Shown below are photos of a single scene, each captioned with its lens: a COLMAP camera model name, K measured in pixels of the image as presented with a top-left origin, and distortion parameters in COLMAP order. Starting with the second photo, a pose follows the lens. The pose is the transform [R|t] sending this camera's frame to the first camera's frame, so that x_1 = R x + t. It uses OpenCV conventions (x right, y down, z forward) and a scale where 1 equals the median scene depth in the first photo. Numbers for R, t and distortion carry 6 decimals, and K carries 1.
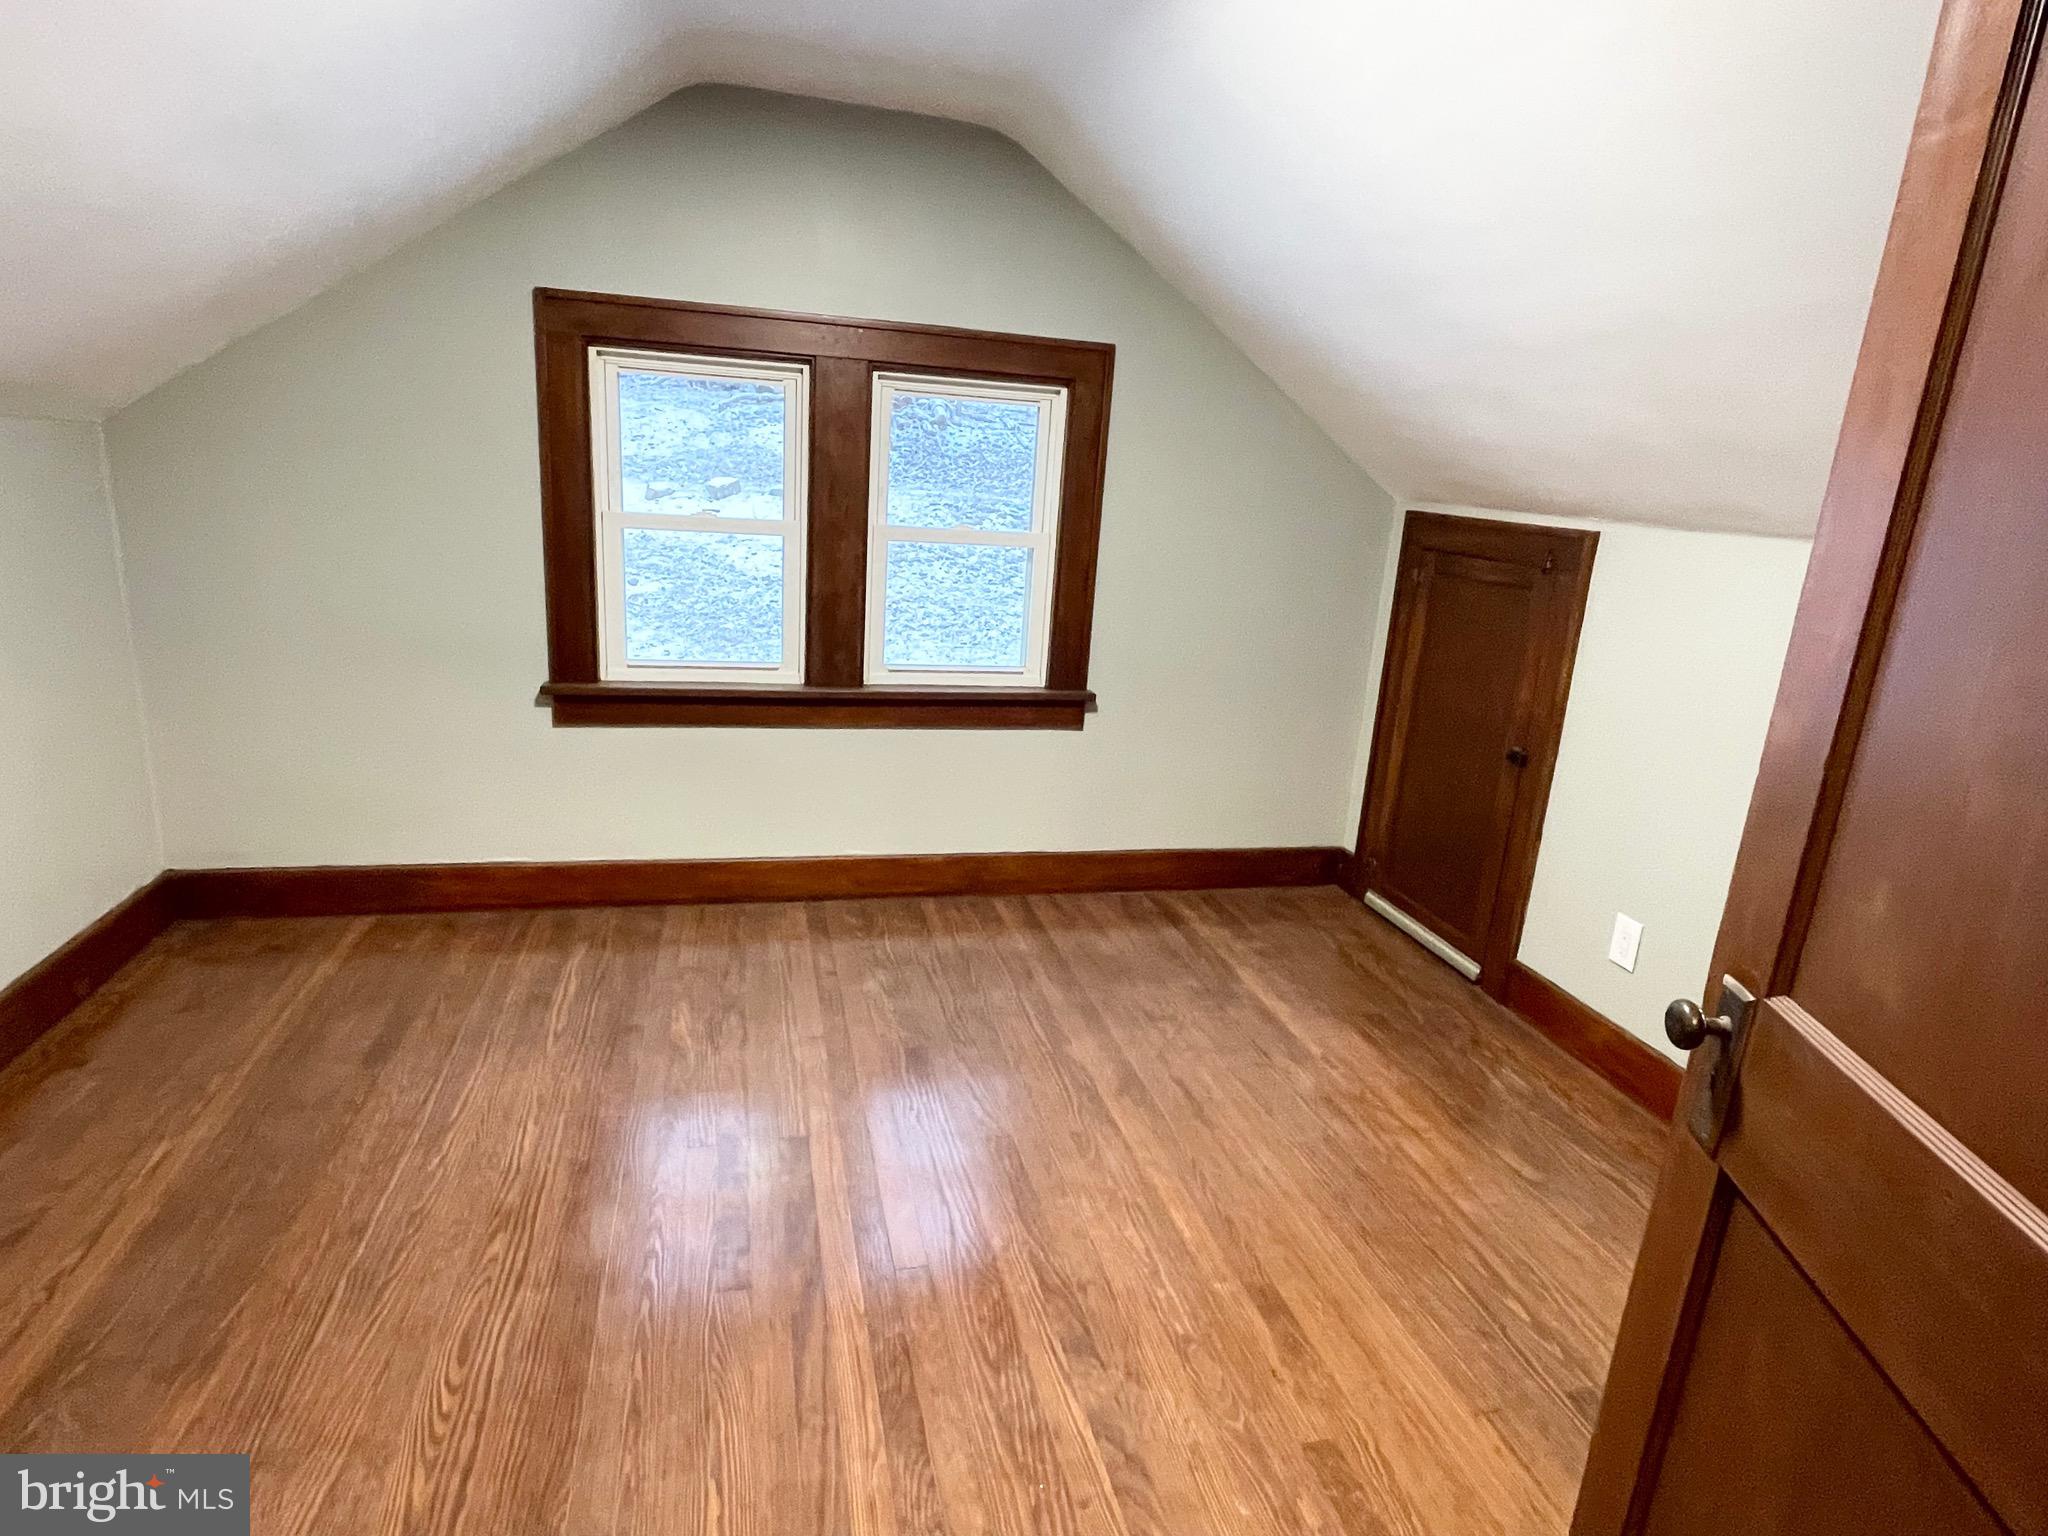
lens RADIAL K [[1076.0, 0, 1016.8], [0, 1076.0, 766.7], [0, 0, 1]] dist [-0.003729, -0.001649]
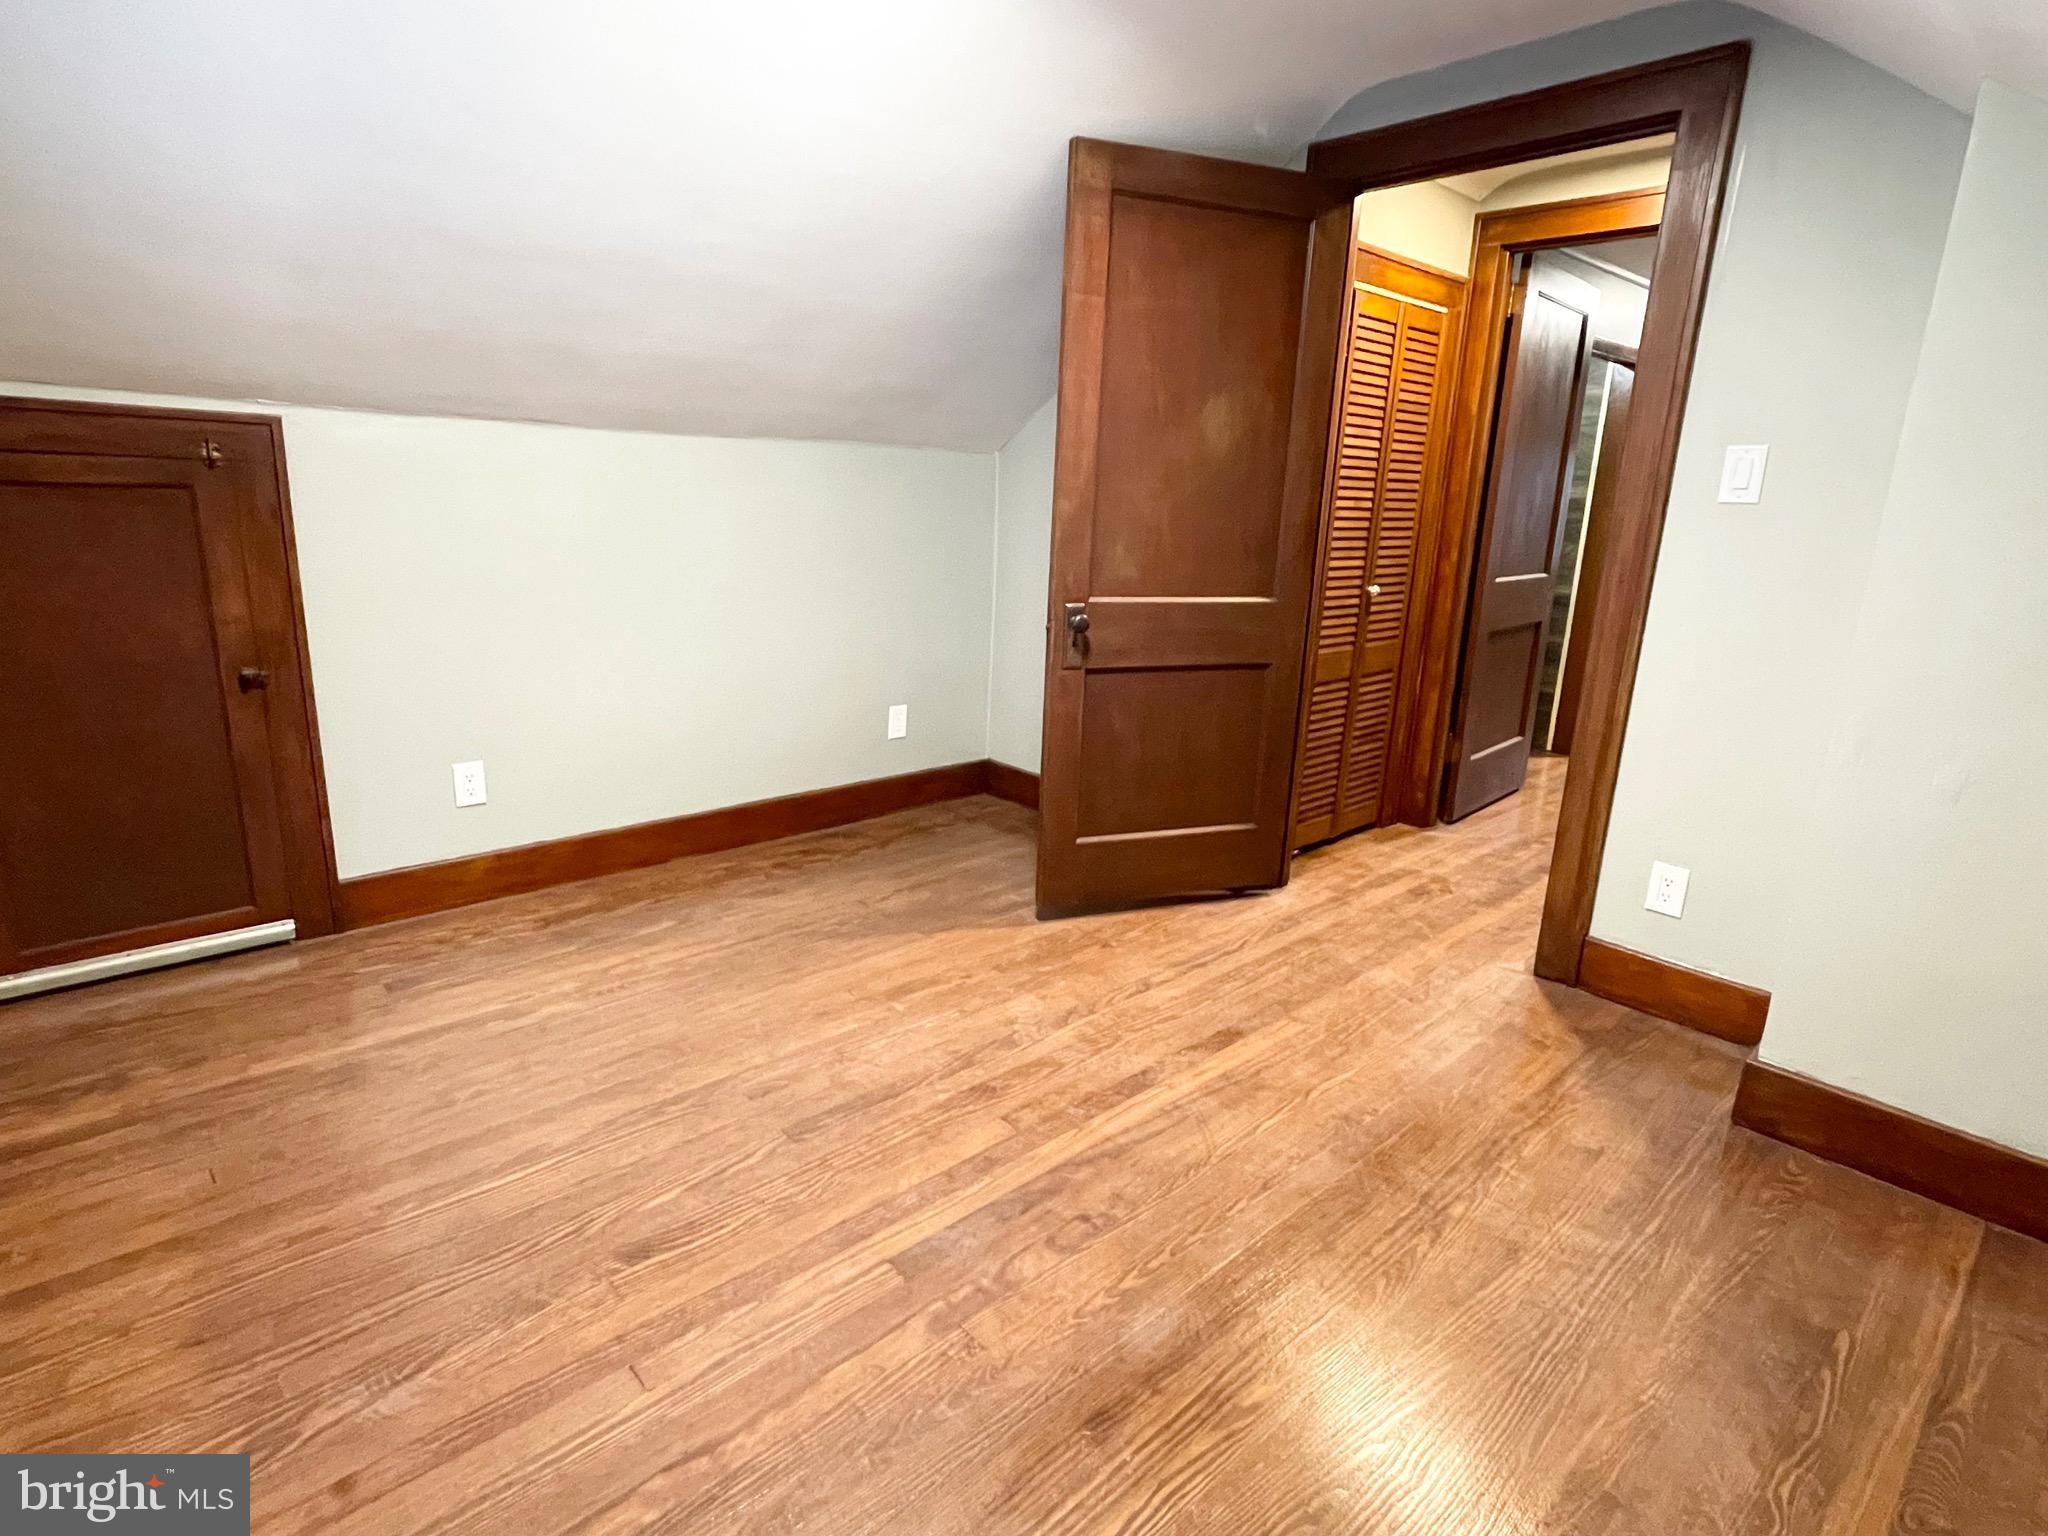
lens RADIAL K [[1076.0, 0, 1016.8], [0, 1076.0, 766.7], [0, 0, 1]] dist [-0.003729, -0.001649]
pose [[-0.480199, -0.302965, 0.823177, -0.591110], [0.163061, 0.891268, 0.423146, -0.220060], [-0.861870, 0.337423, -0.378584, 0.838821]]
